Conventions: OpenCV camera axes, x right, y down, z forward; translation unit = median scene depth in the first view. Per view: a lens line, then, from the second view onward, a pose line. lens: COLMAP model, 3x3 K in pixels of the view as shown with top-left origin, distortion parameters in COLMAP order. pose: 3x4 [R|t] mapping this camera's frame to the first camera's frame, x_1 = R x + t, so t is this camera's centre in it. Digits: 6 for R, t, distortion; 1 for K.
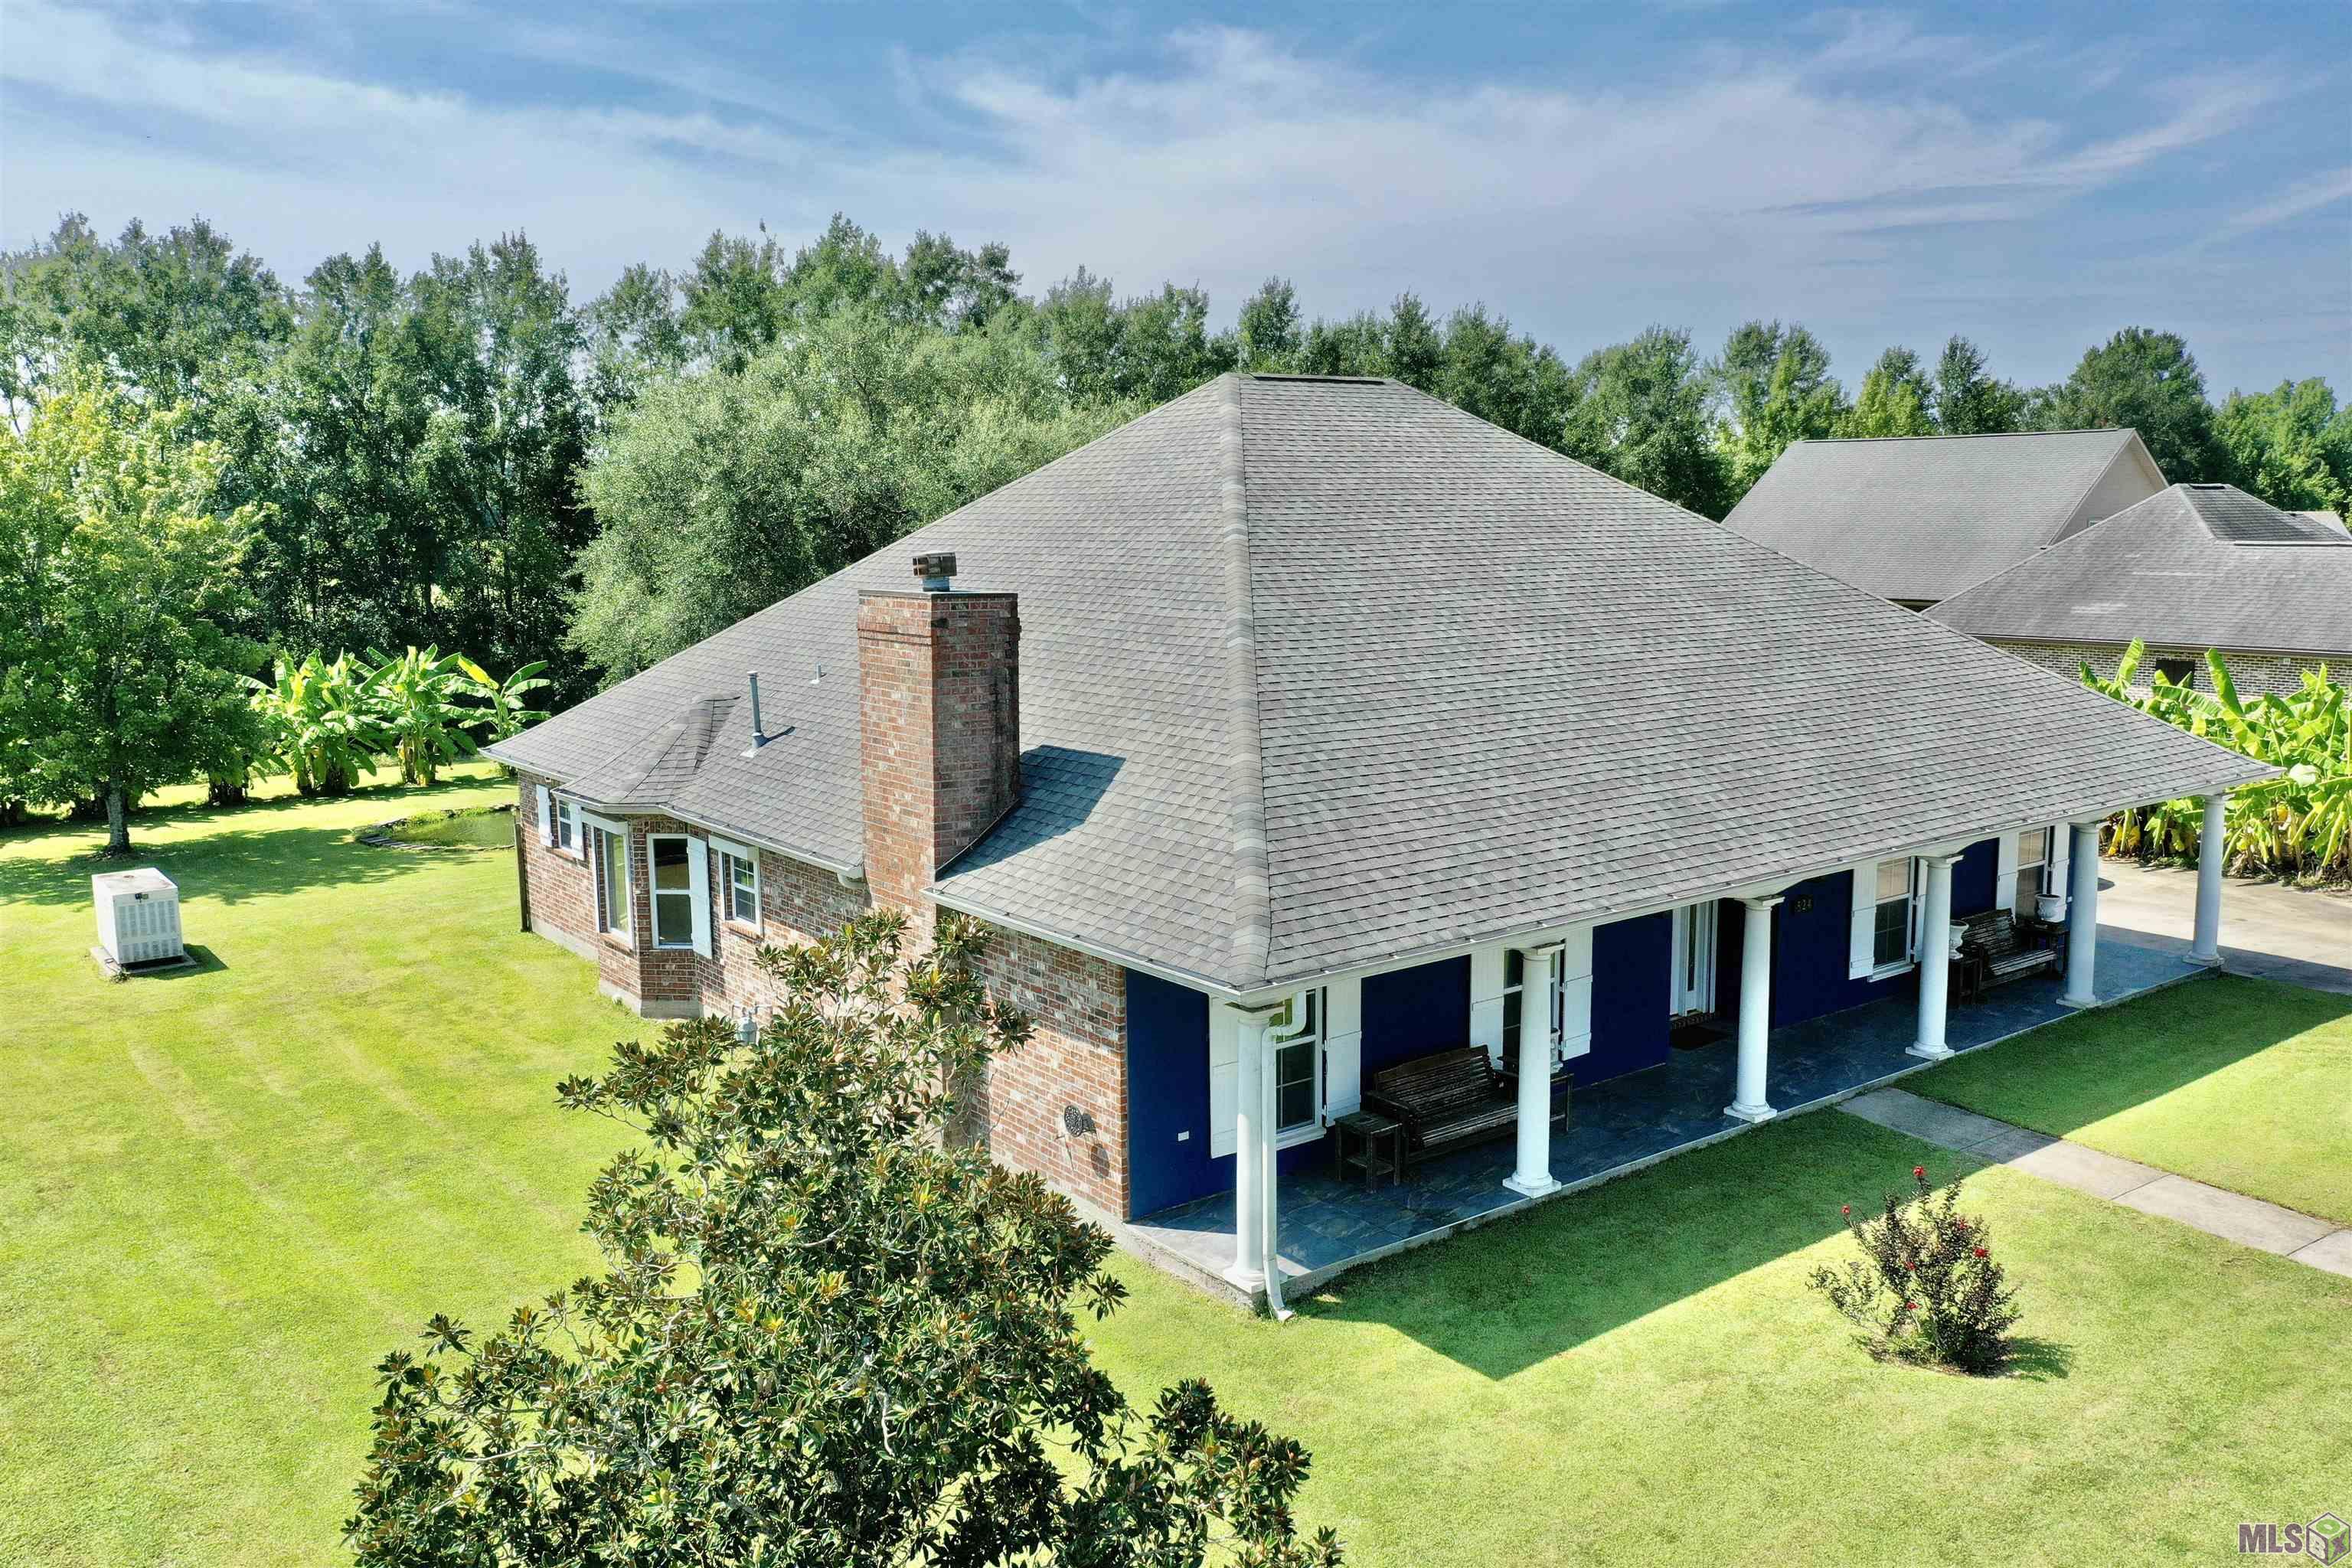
lens RADIAL K [[1866.9, 0, 1176.0], [0, 1866.9, 784.0], [0, 0, 1]] dist [0.005063, 0.000709]
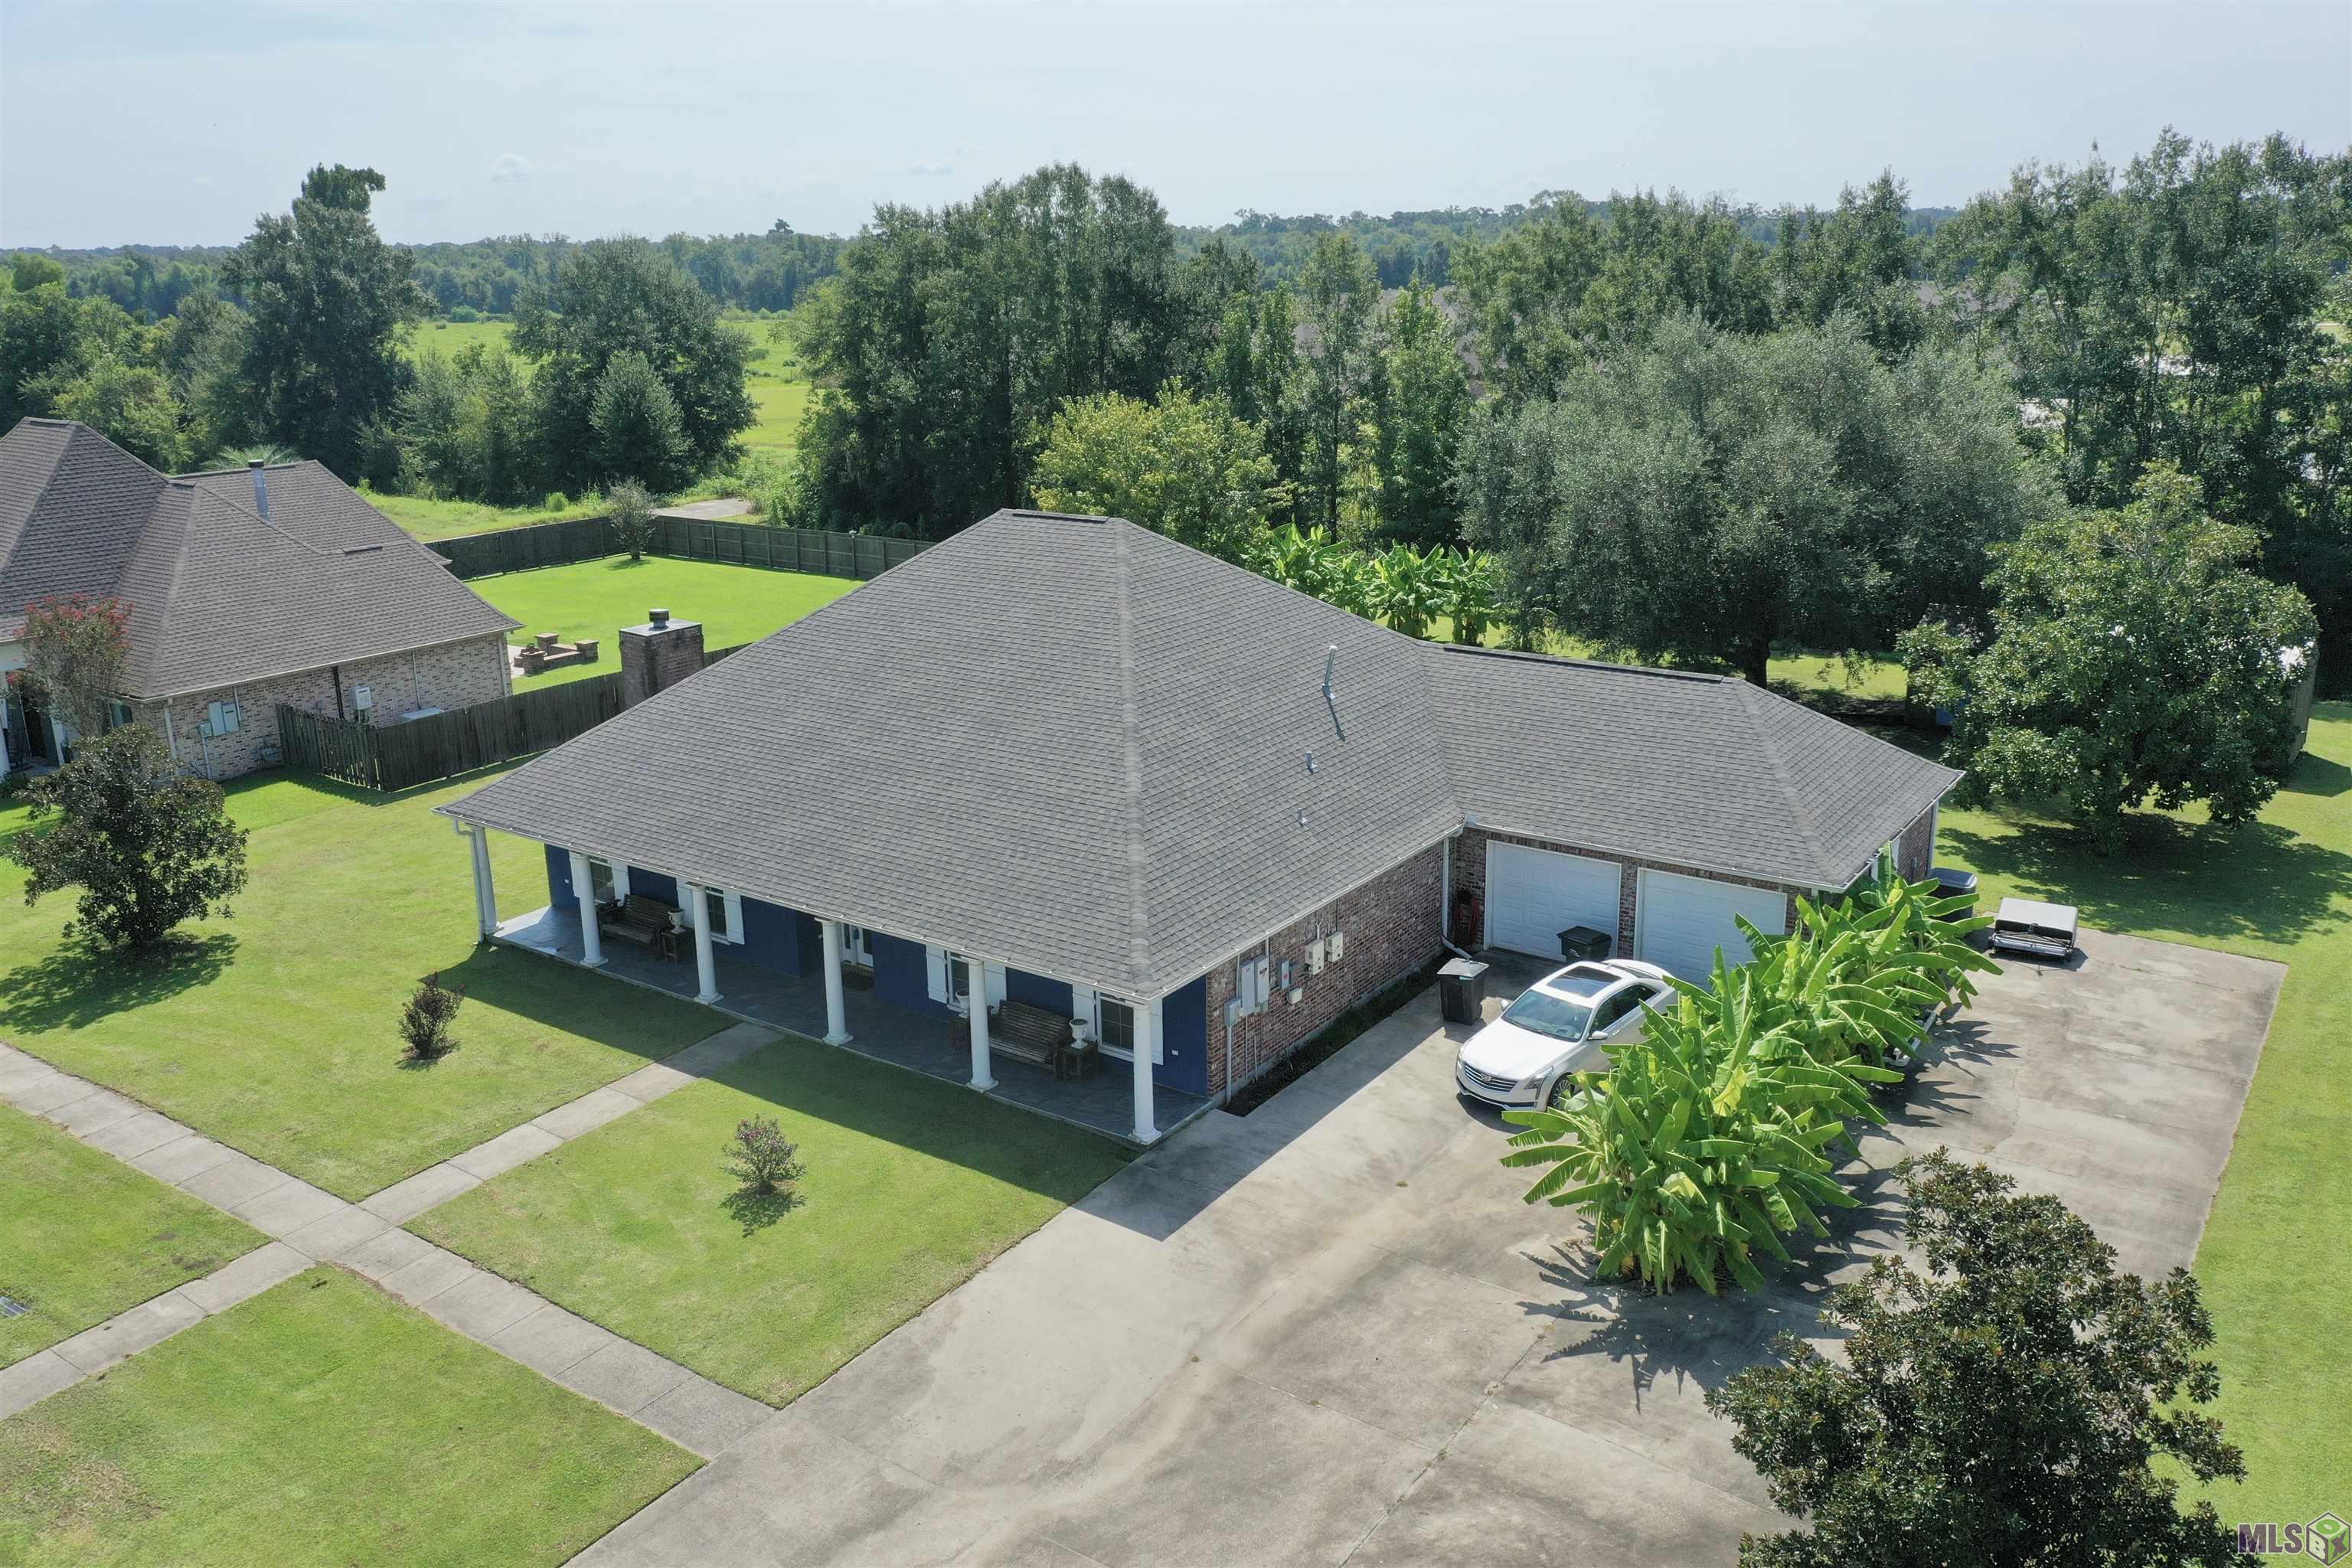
lens RADIAL K [[1842.9, 0, 1176.0], [0, 1842.9, 784.0], [0, 0, 1]] dist [-0.004116, 0.002944]
pose [[0.303641, 0.273675, -0.912636, 1.810189], [-0.139490, 0.960308, 0.241561, -0.463446], [0.942520, 0.053956, 0.329764, 0.750310]]
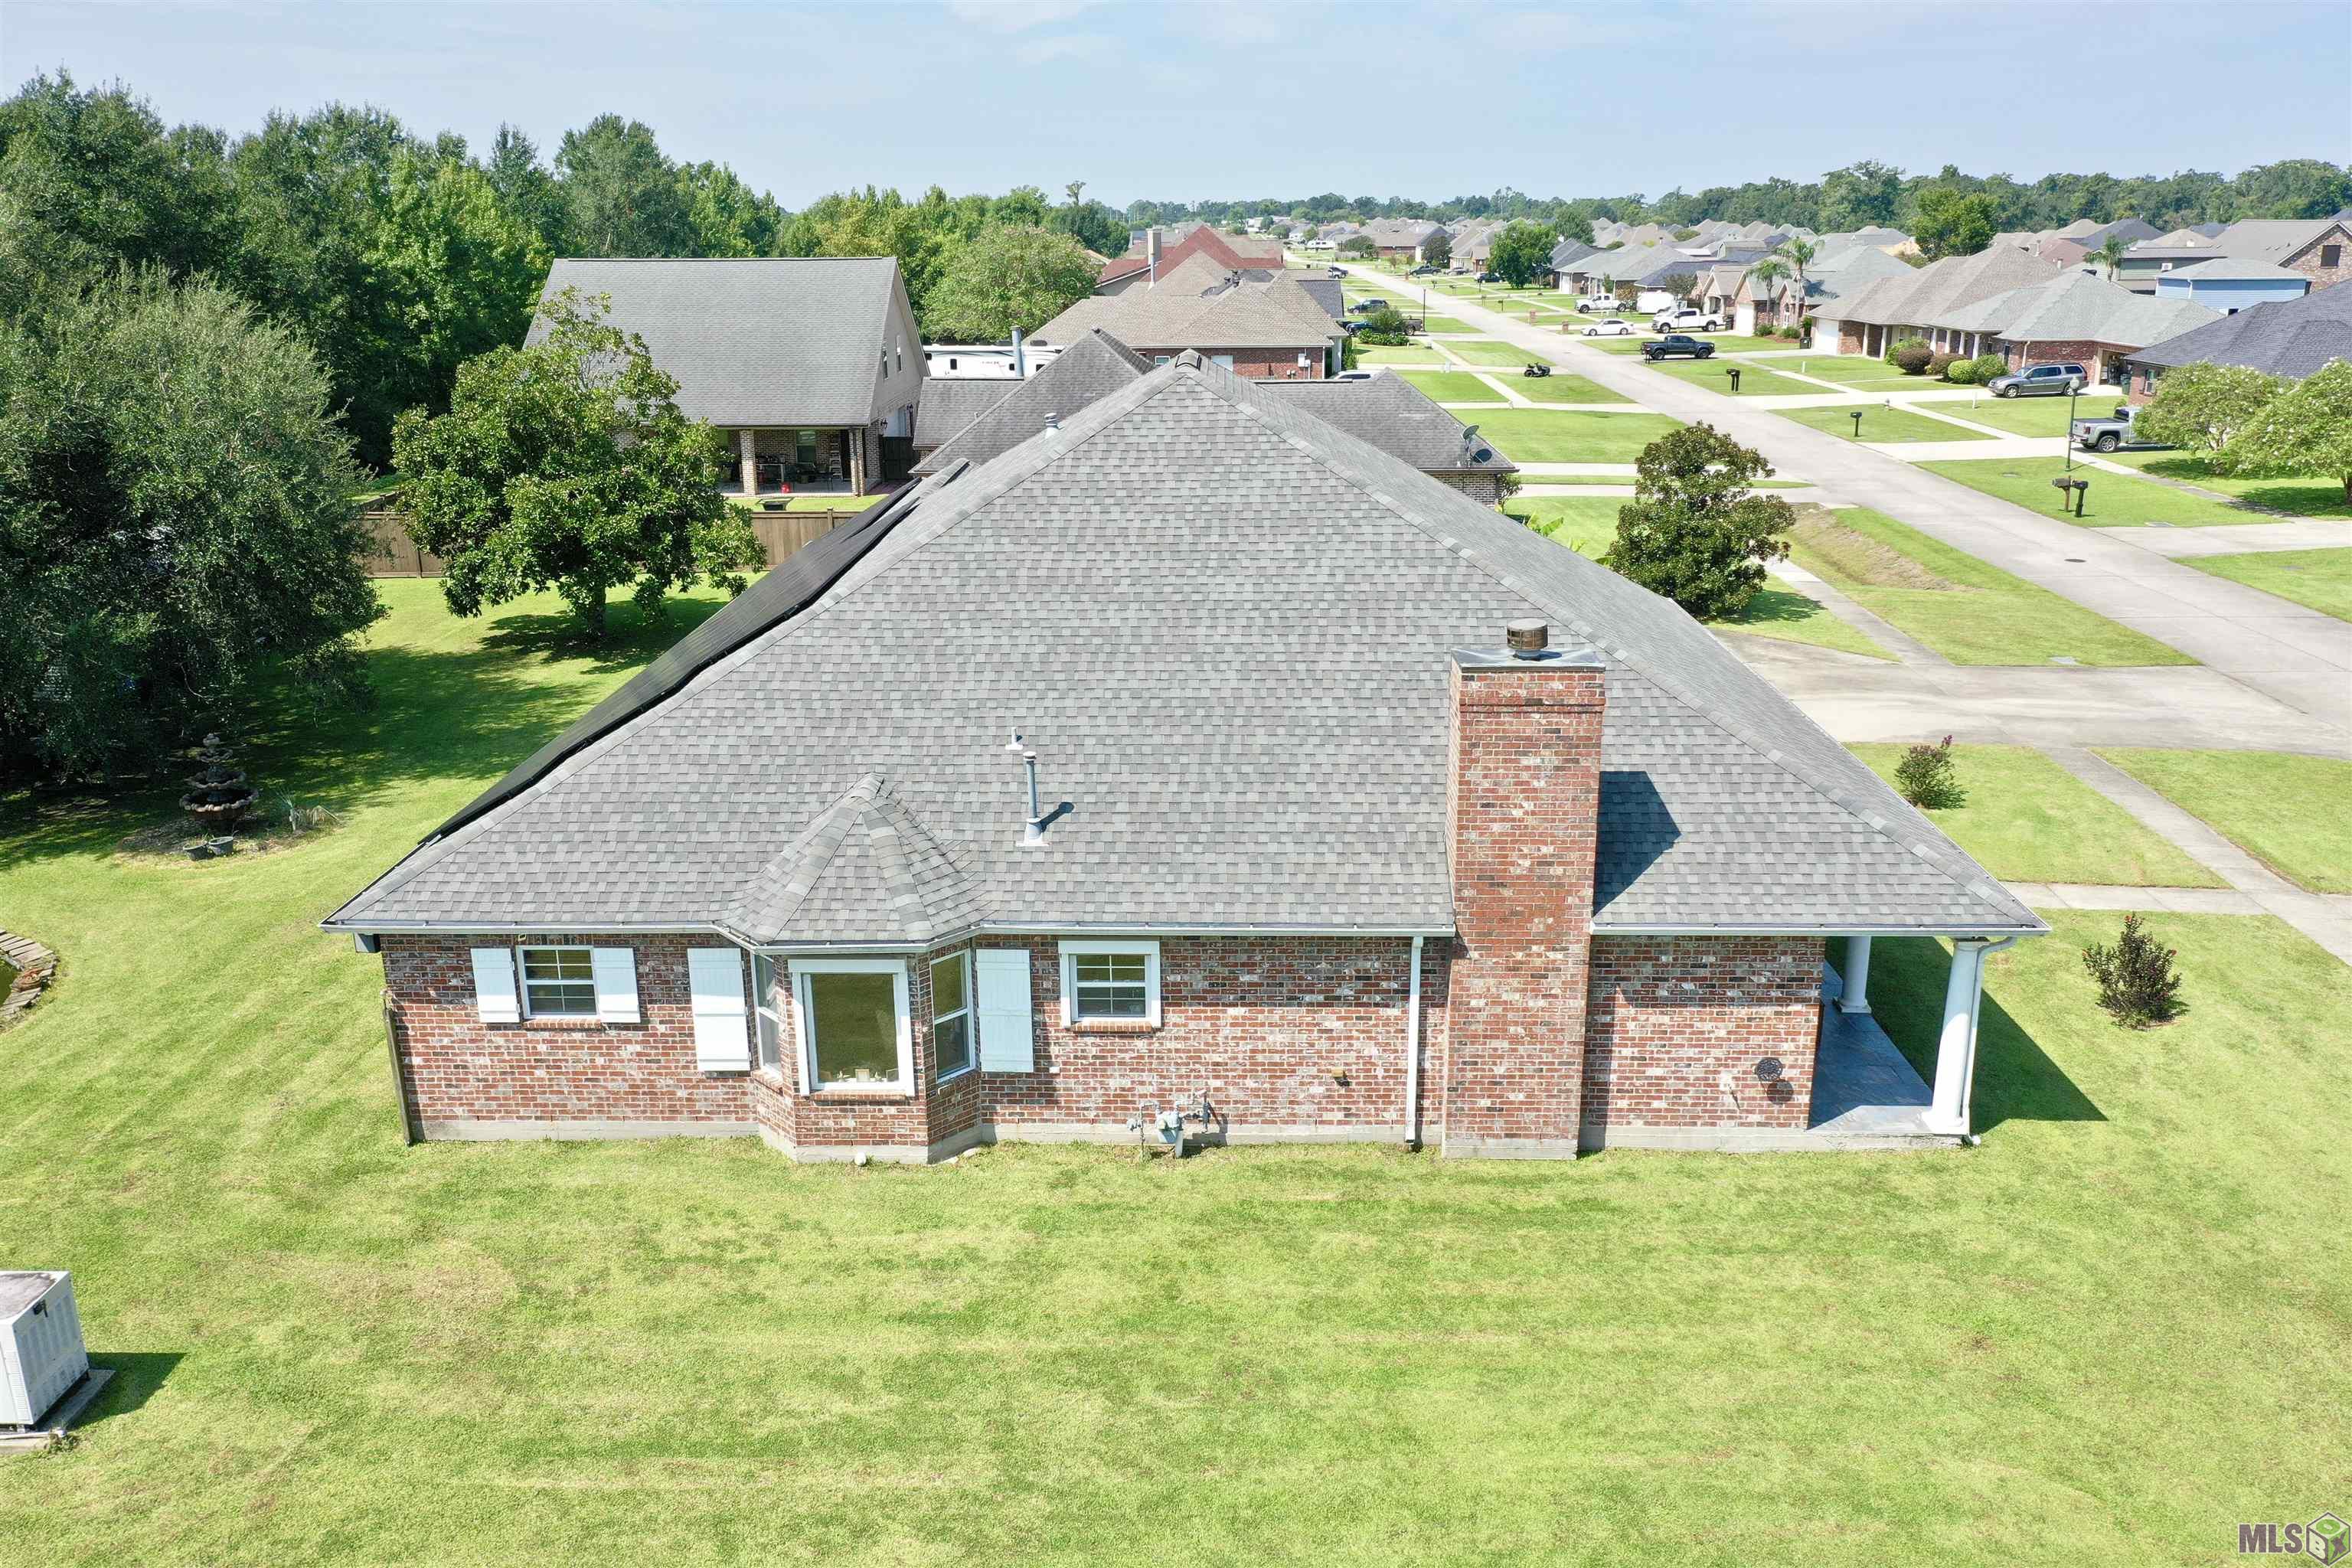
lens RADIAL K [[1866.9, 0, 1176.0], [0, 1866.9, 784.0], [0, 0, 1]] dist [0.005063, 0.000709]
pose [[0.622065, -0.224344, 0.750137, -0.937259], [0.118979, 0.974030, 0.192638, -0.229356], [-0.773873, -0.030583, 0.632602, 0.412099]]
